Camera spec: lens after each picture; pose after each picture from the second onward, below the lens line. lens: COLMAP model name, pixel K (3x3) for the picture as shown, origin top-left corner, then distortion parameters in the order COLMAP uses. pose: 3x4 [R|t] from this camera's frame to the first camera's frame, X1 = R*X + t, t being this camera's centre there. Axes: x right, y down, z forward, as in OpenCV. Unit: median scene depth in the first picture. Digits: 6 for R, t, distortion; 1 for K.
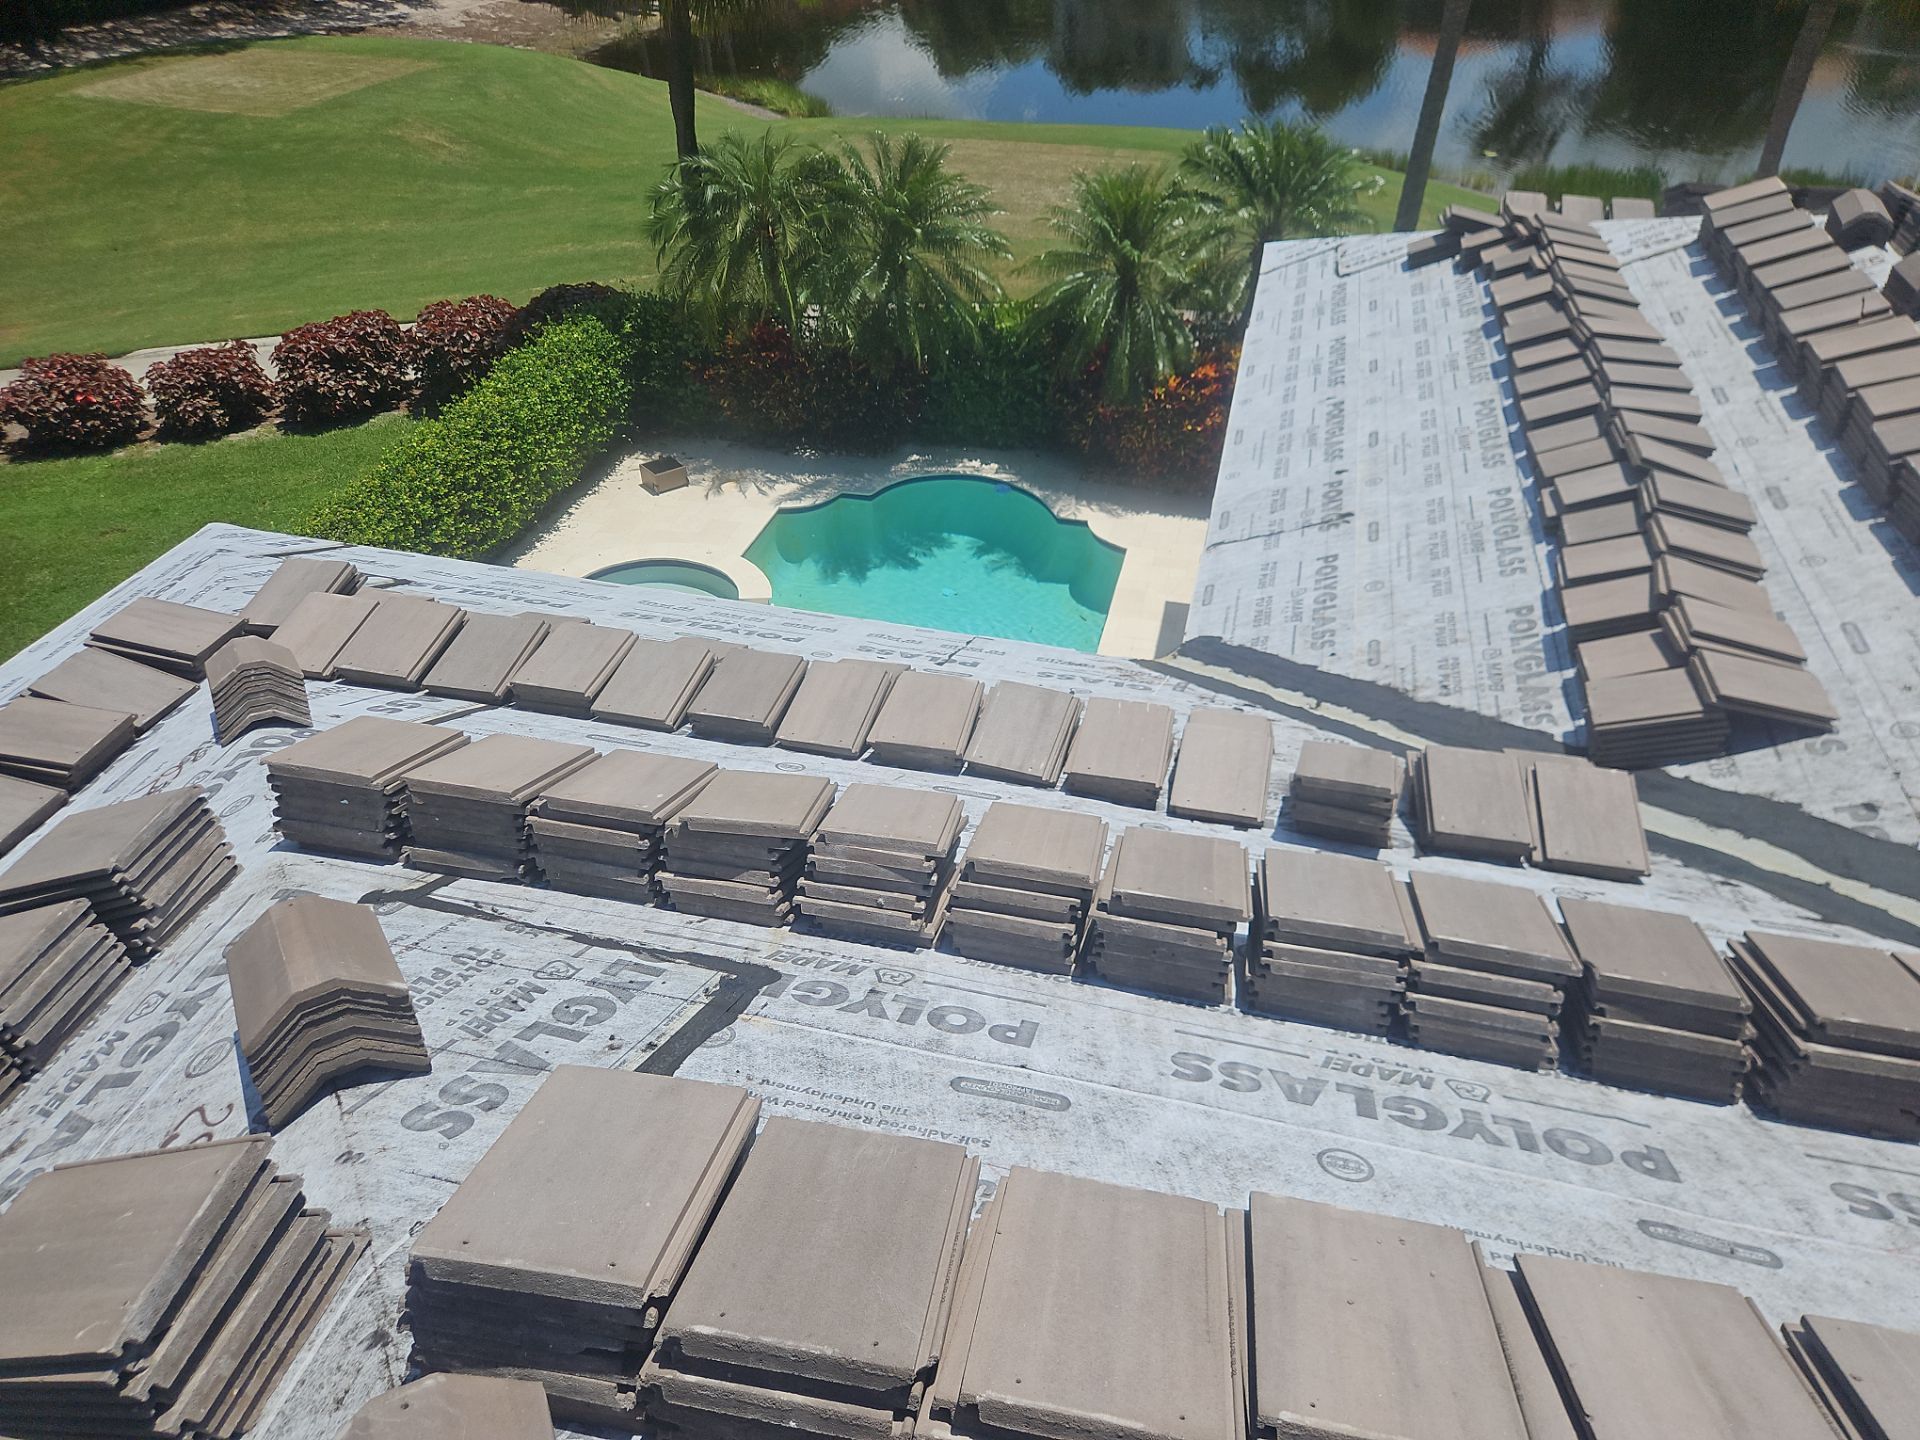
lens RADIAL K [[1299.2, 0, 960.0], [0, 1299.2, 720.0], [0, 0, 1]] dist [0.064893, -0.040663]
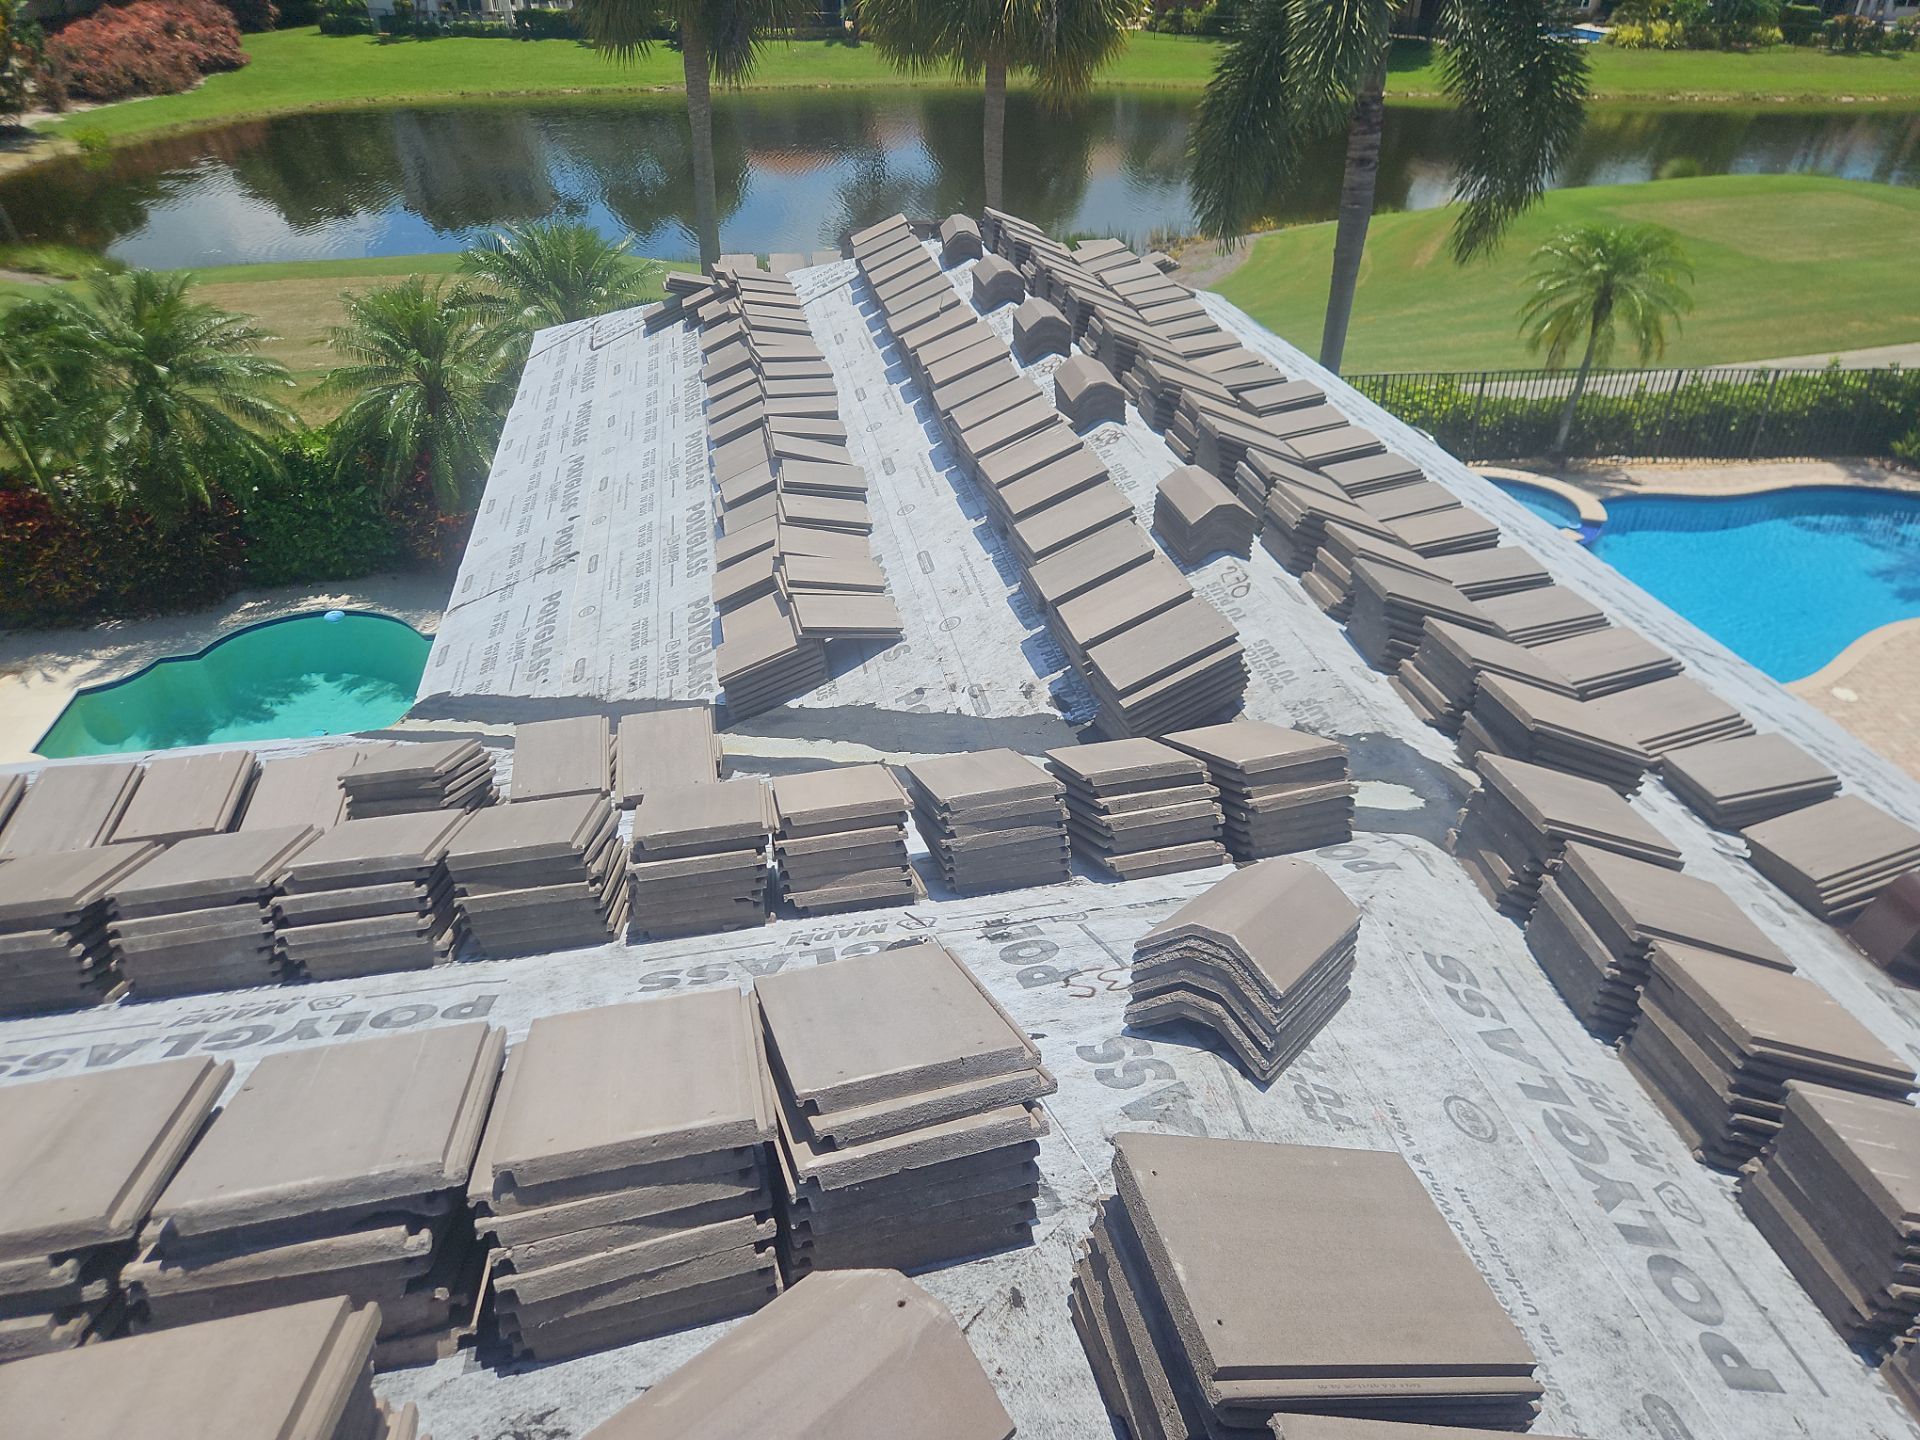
lens RADIAL K [[1299.2, 0, 960.0], [0, 1299.2, 720.0], [0, 0, 1]] dist [0.064893, -0.040663]
pose [[0.913882, -0.228227, 0.335756, 0.103549], [0.255191, 0.966149, -0.037865, 0.044870], [-0.315748, 0.120286, 0.941188, -0.026500]]
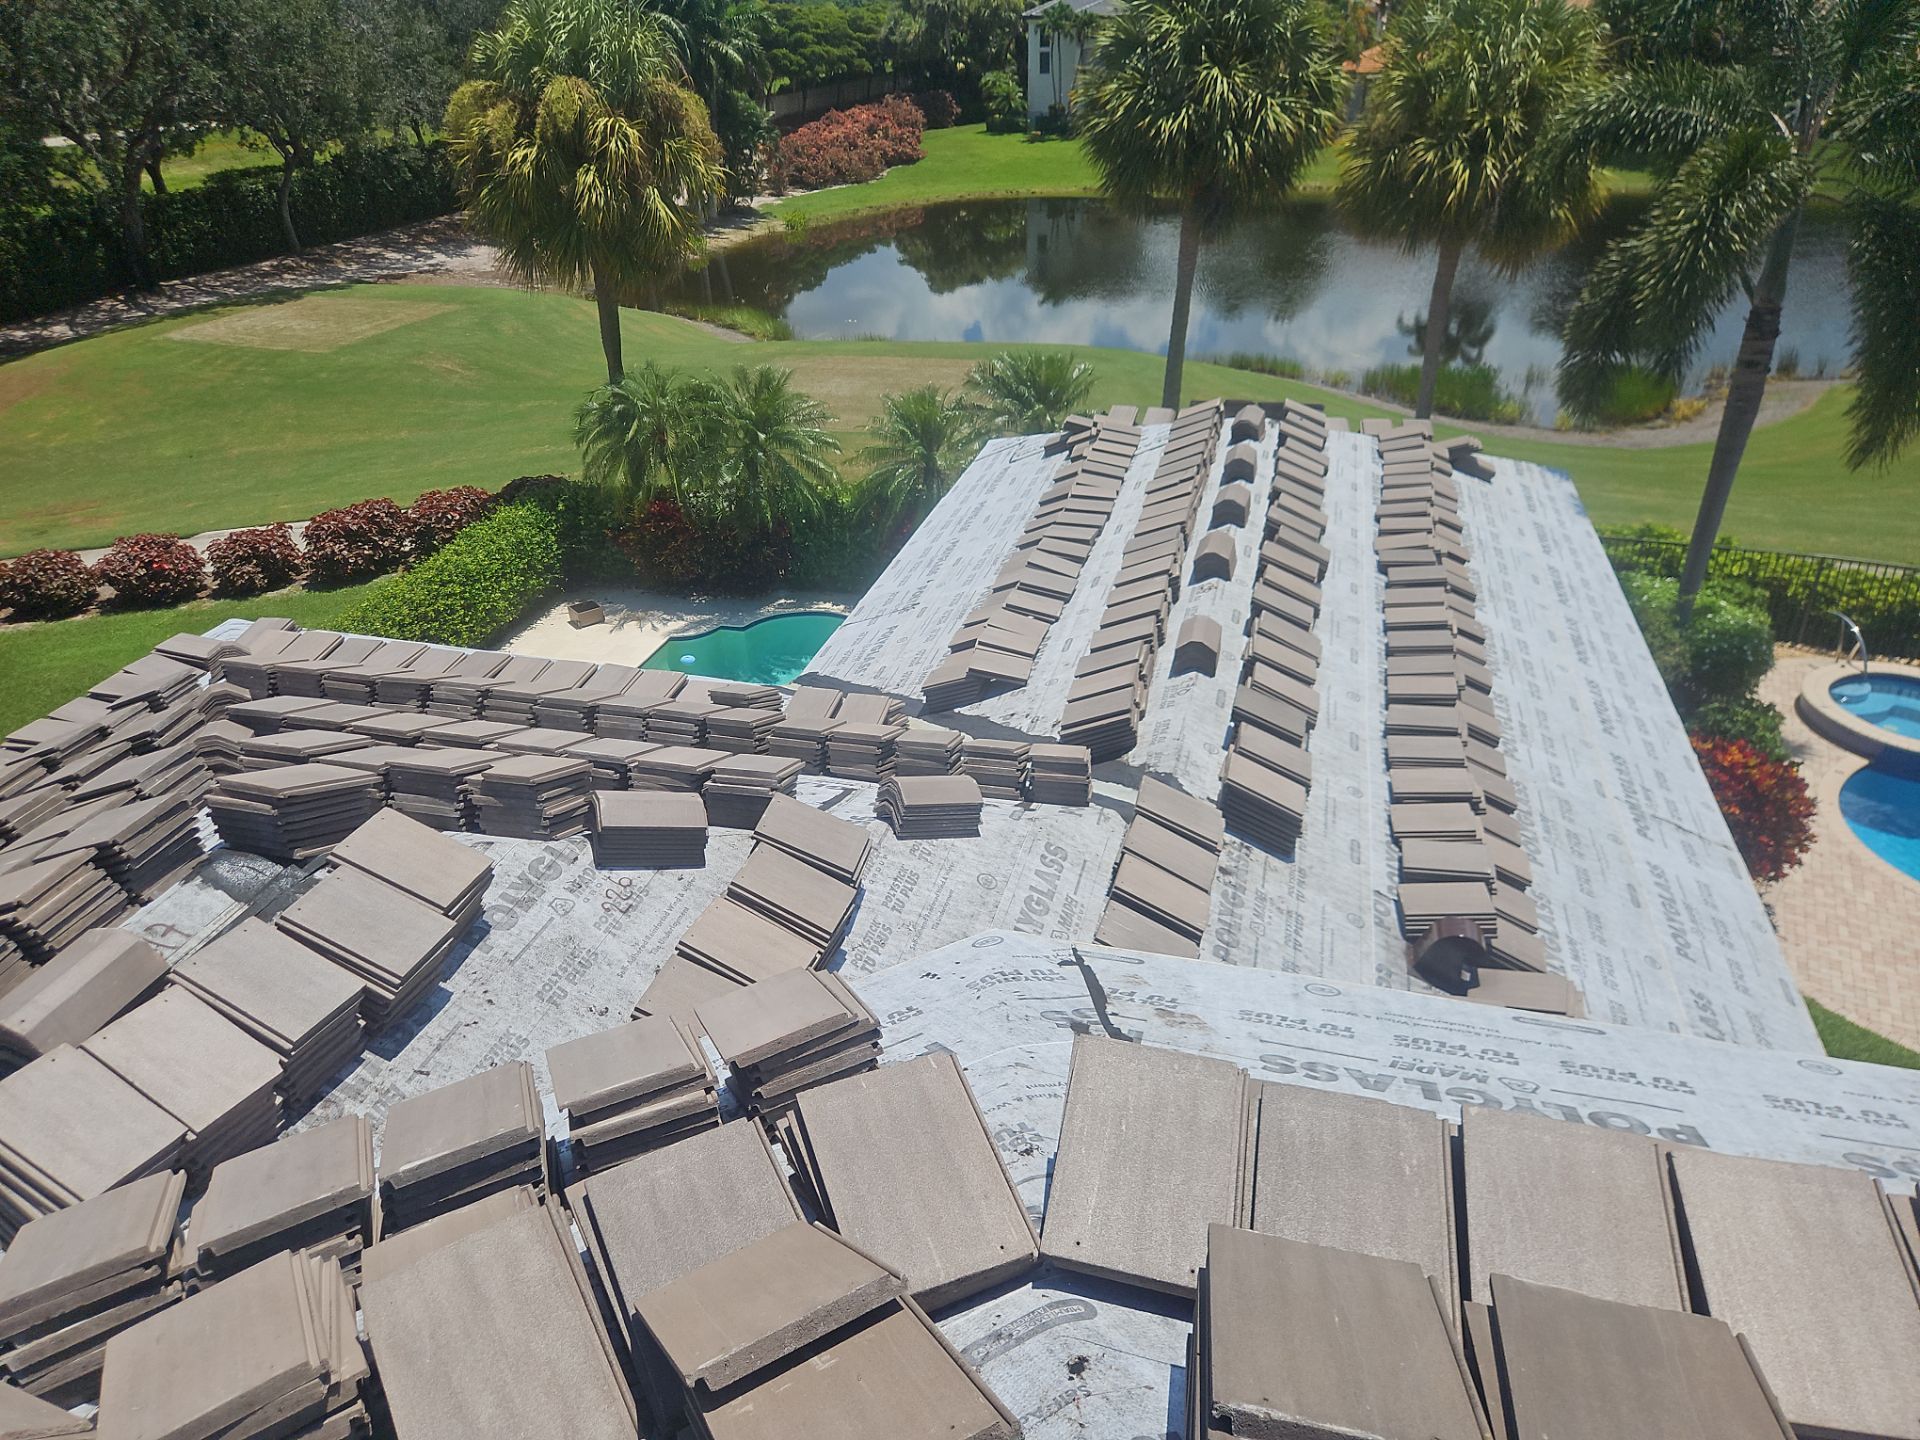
lens RADIAL K [[1320.9, 0, 958.3], [0, 1320.9, 752.2], [0, 0, 1]] dist [0.074870, -0.028824]
pose [[0.999079, -0.010372, -0.041641, 0.216240], [0.005612, 0.993599, -0.112829, 0.111415], [0.042545, 0.112492, 0.992741, -0.321761]]
